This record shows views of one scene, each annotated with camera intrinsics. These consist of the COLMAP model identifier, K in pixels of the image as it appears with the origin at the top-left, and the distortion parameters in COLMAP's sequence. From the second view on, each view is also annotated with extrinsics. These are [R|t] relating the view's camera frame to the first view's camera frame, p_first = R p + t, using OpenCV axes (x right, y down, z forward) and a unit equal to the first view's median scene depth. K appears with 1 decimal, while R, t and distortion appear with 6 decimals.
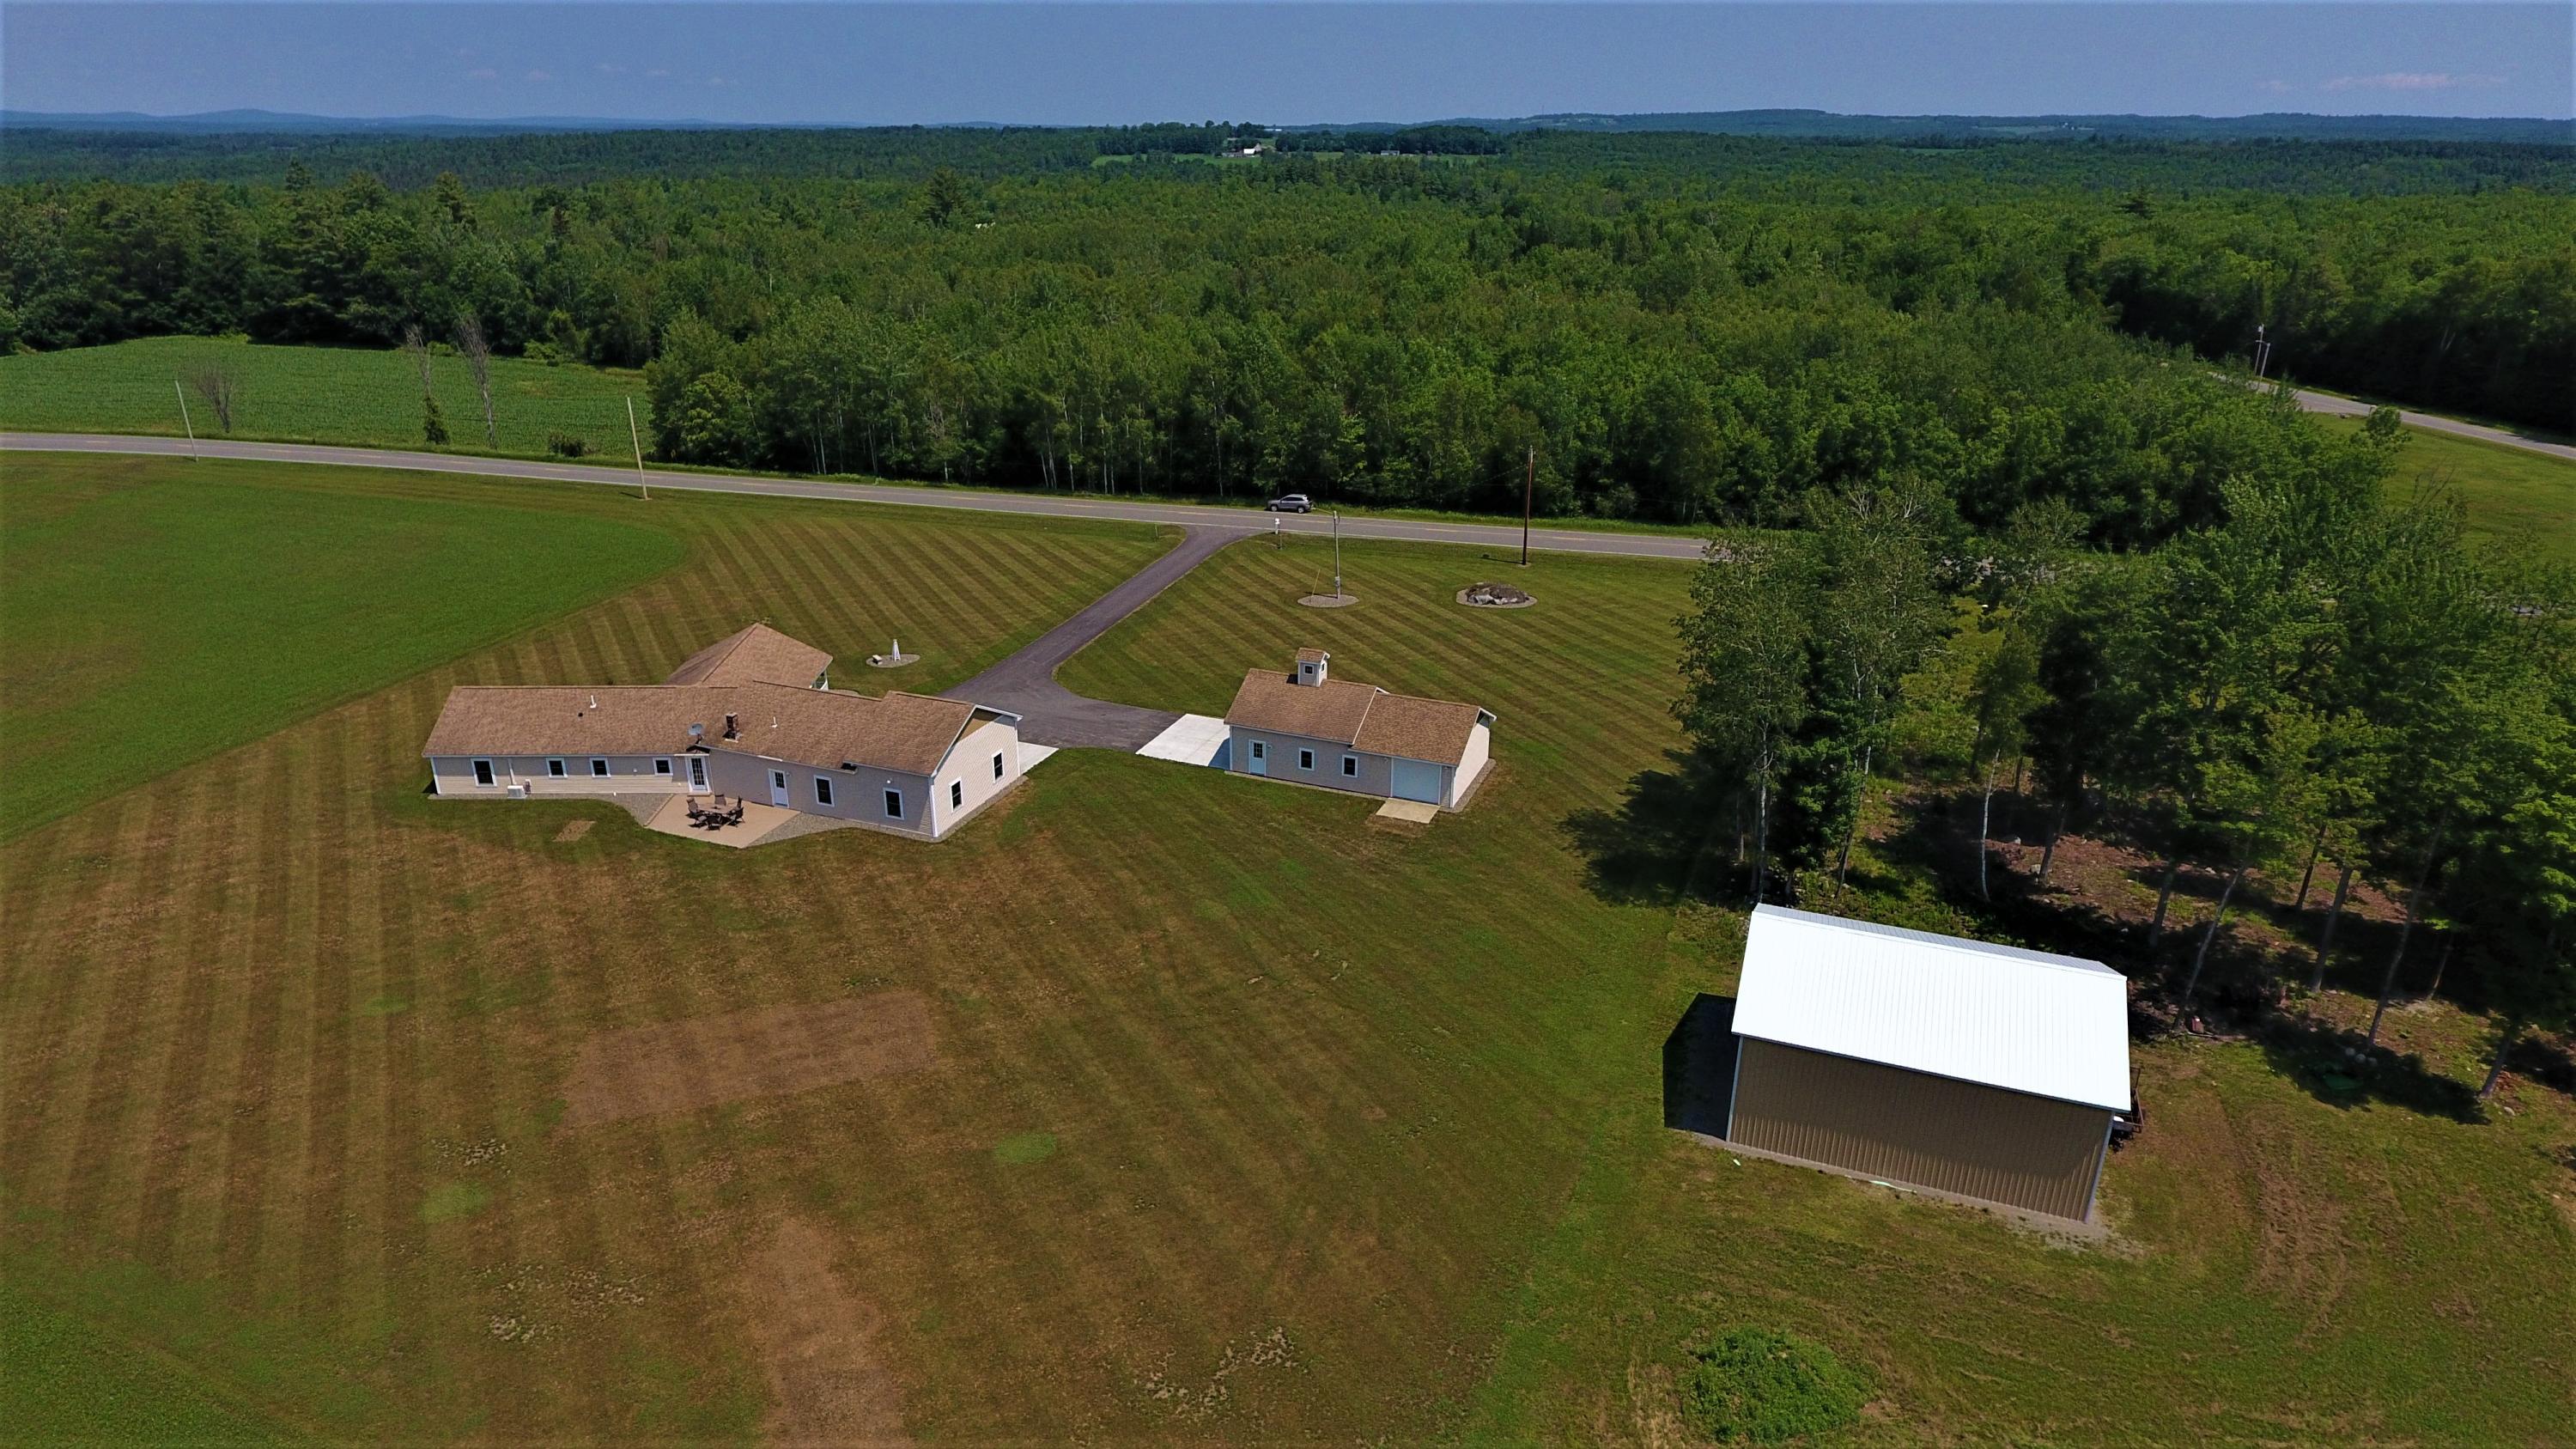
lens RADIAL K [[1509.4, 0, 1262.7], [0, 1509.4, 729.8], [0, 0, 1]] dist [0.000144, -0.002759]
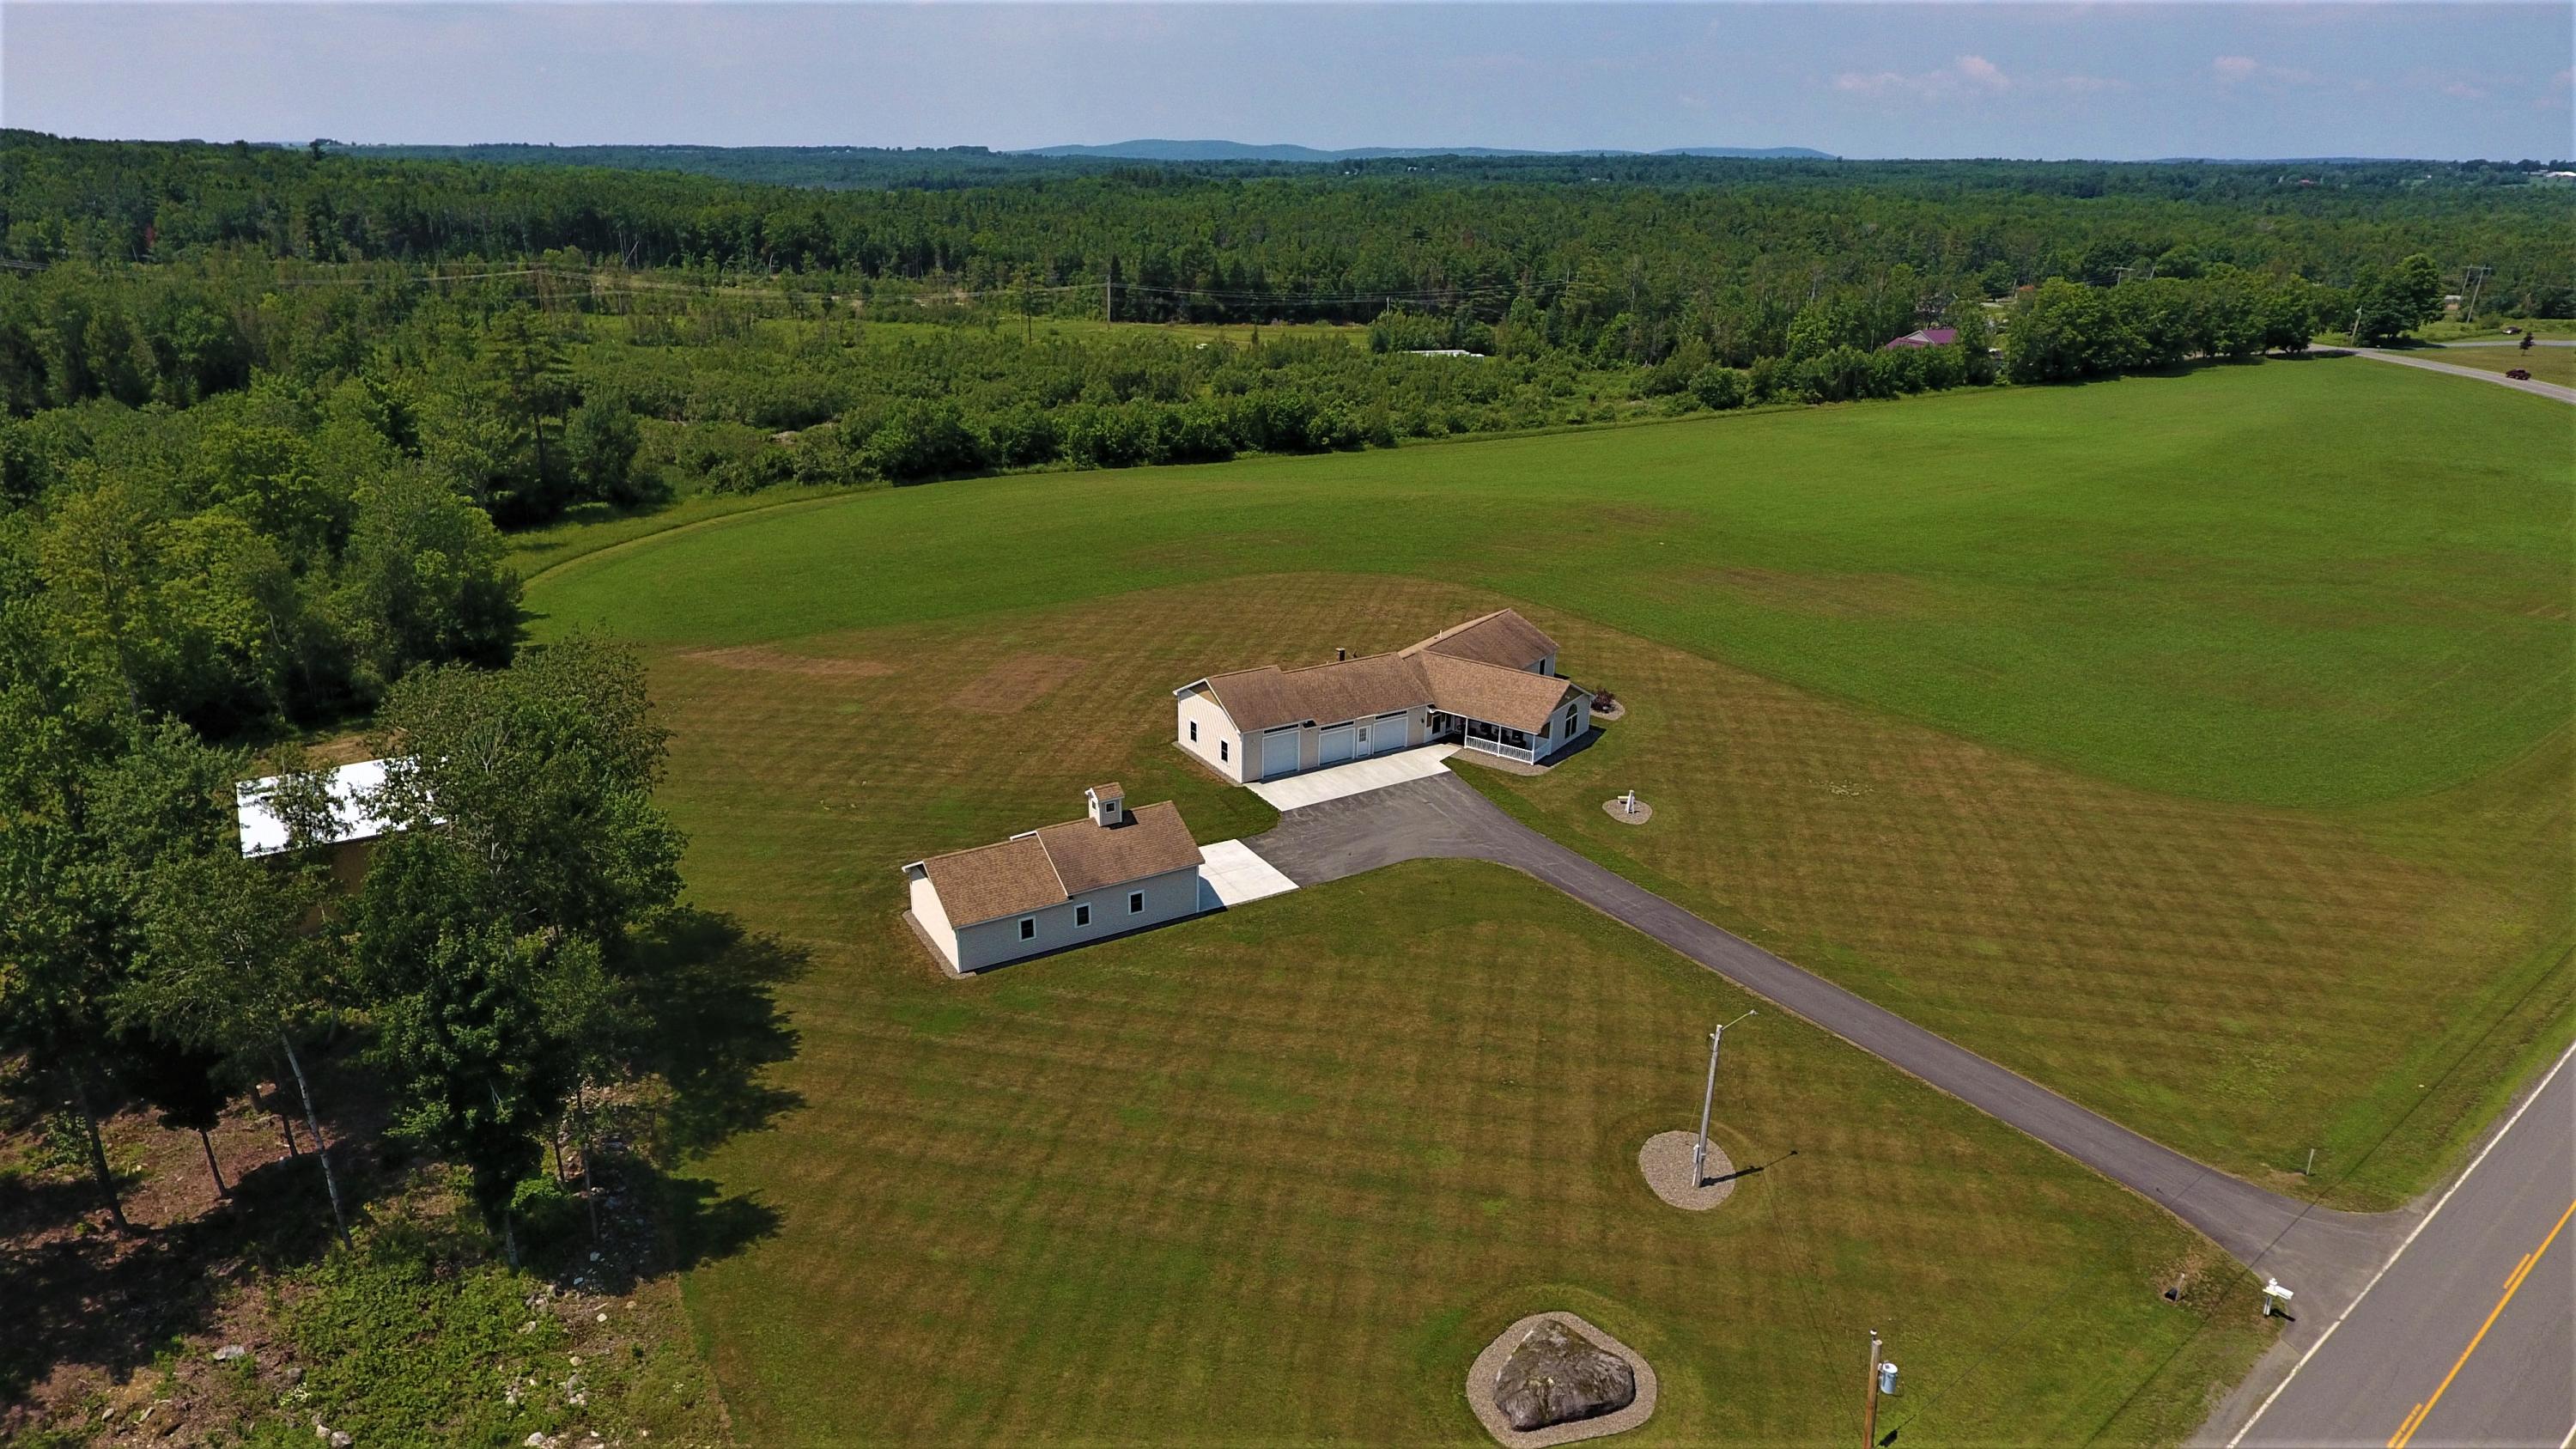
lens RADIAL K [[1509.4, 0, 1262.7], [0, 1509.4, 729.8], [0, 0, 1]] dist [0.000144, -0.002759]
pose [[-0.602923, 0.273104, -0.749599, 0.663025], [-0.304217, 0.789889, 0.532473, -0.605239], [0.737520, 0.549081, -0.393159, 1.429159]]
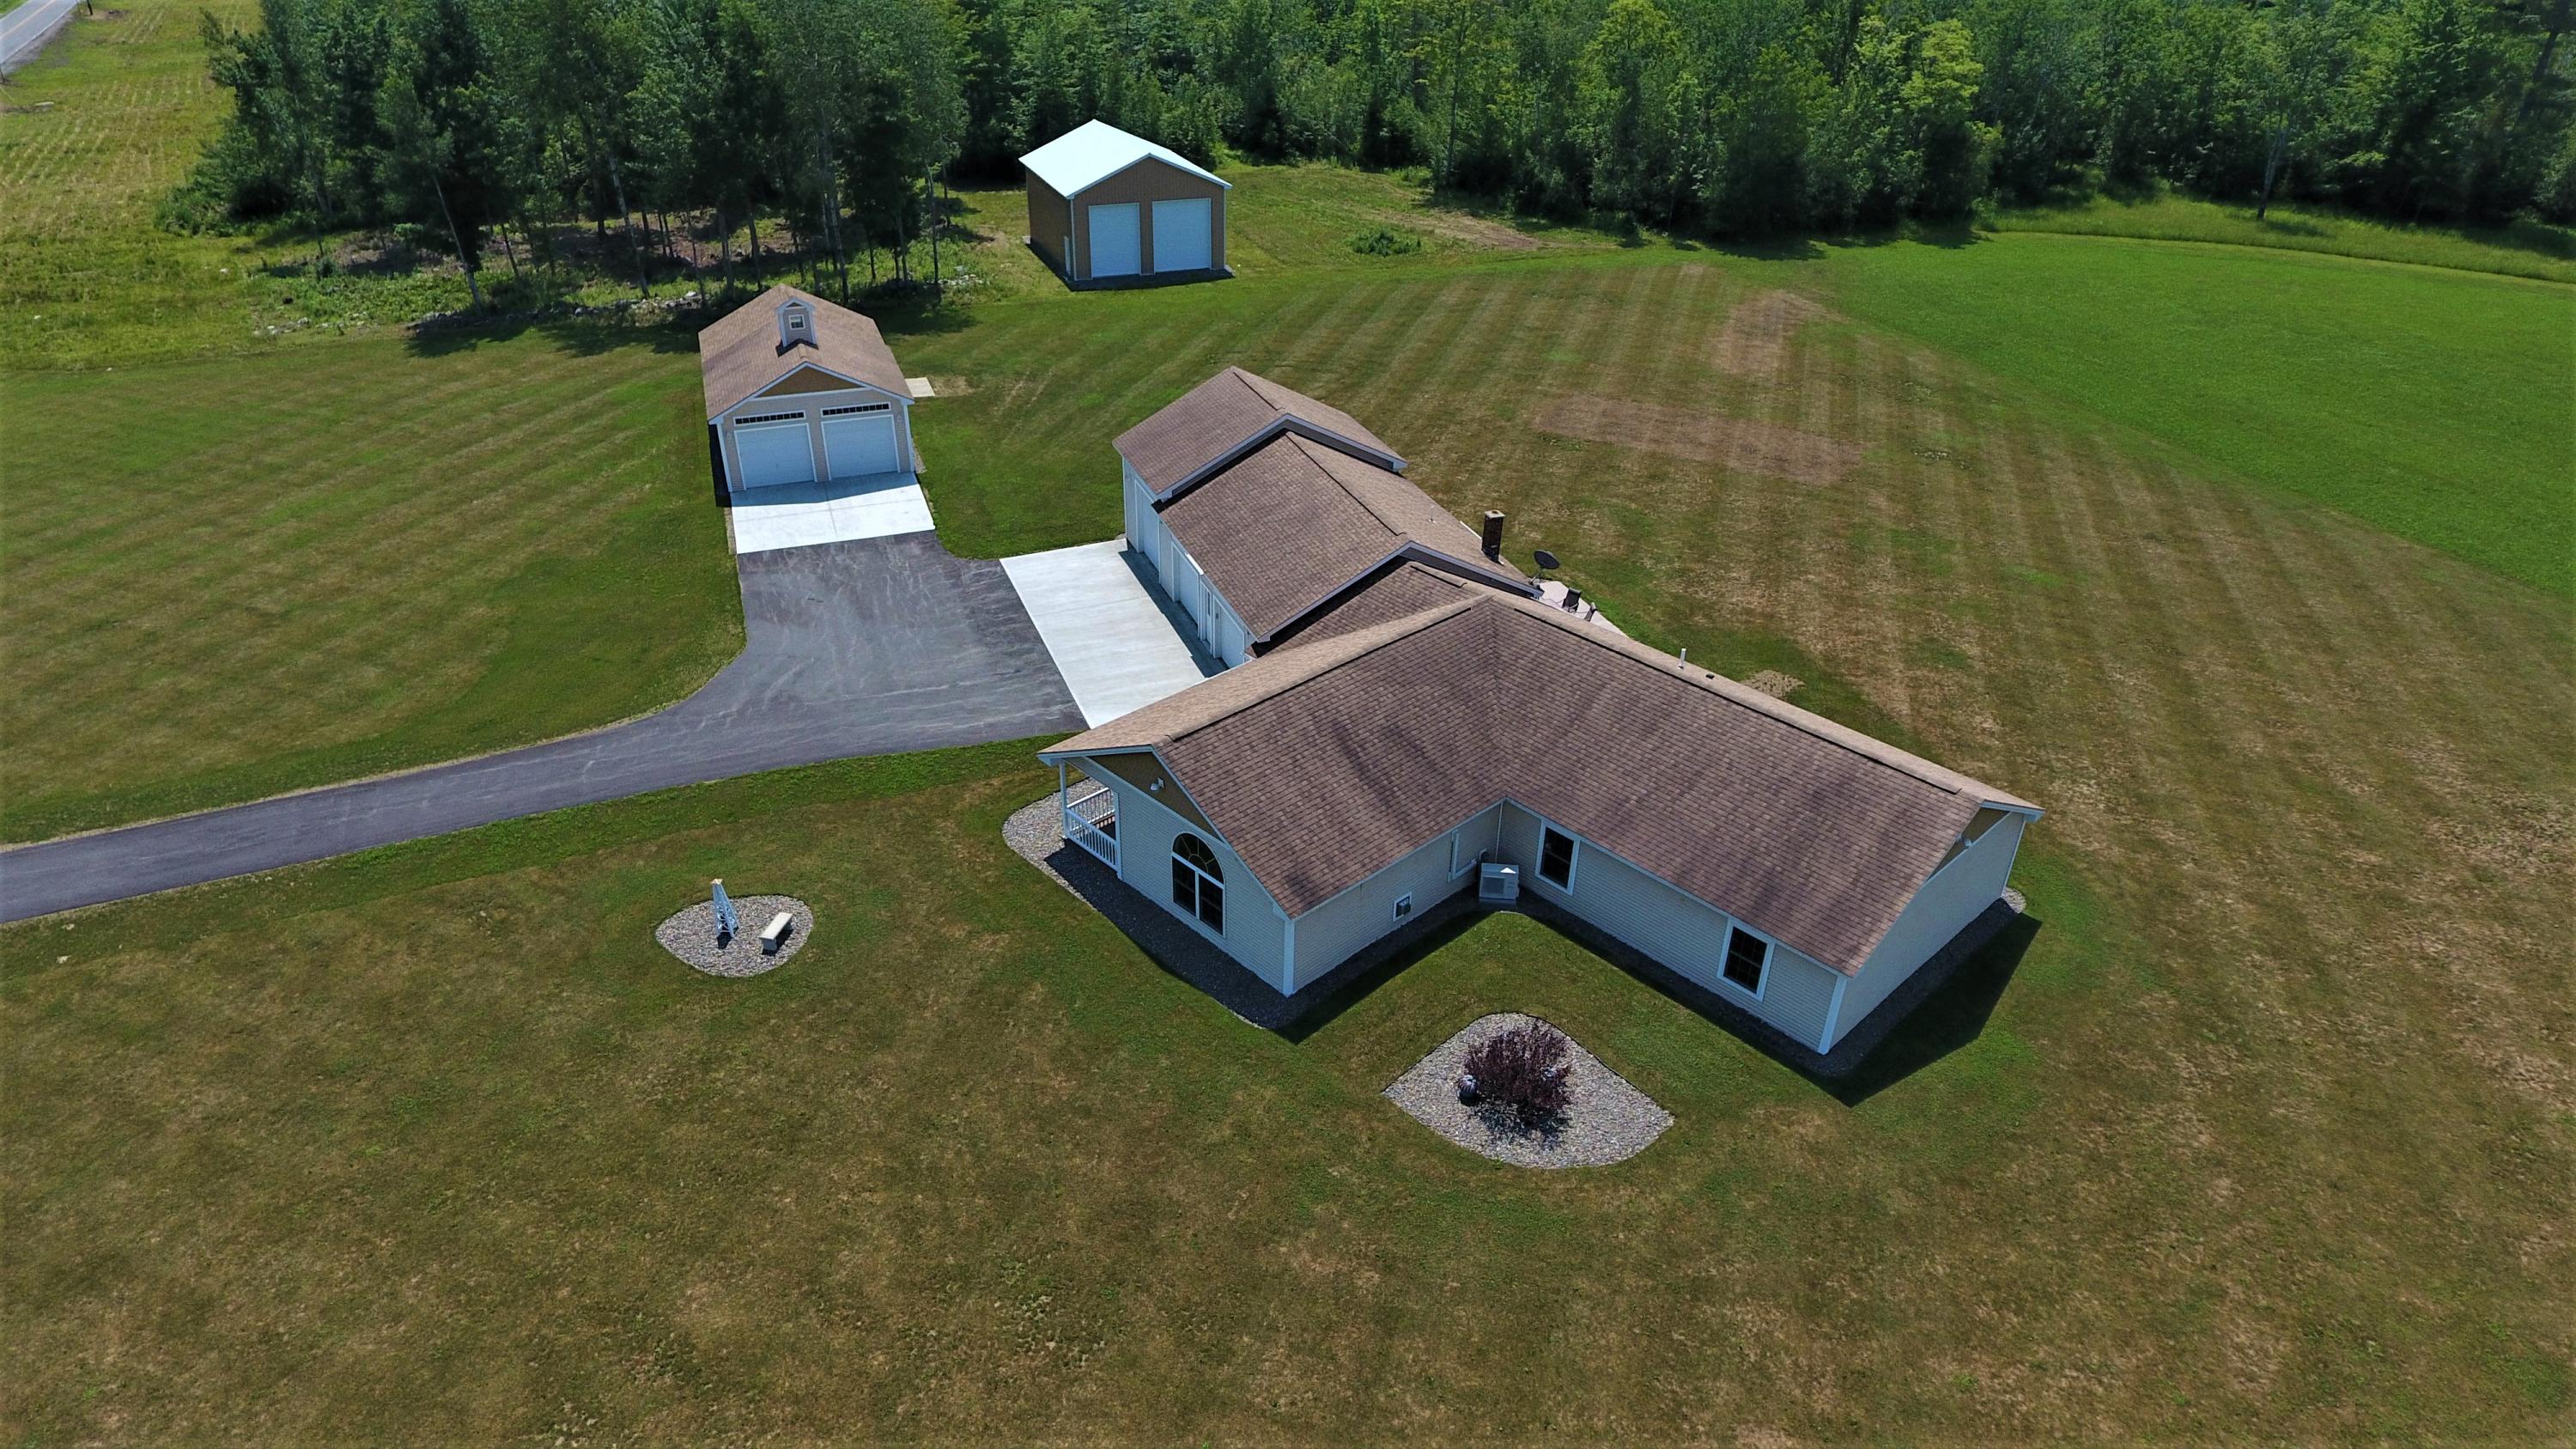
lens RADIAL K [[1509.4, 0, 1262.7], [0, 1509.4, 729.8], [0, 0, 1]] dist [0.000144, -0.002759]
pose [[-0.672871, -0.382773, 0.633032, -0.643645], [0.264509, 0.674665, 0.689103, -0.345832], [-0.690854, 0.631120, -0.352716, 1.238228]]
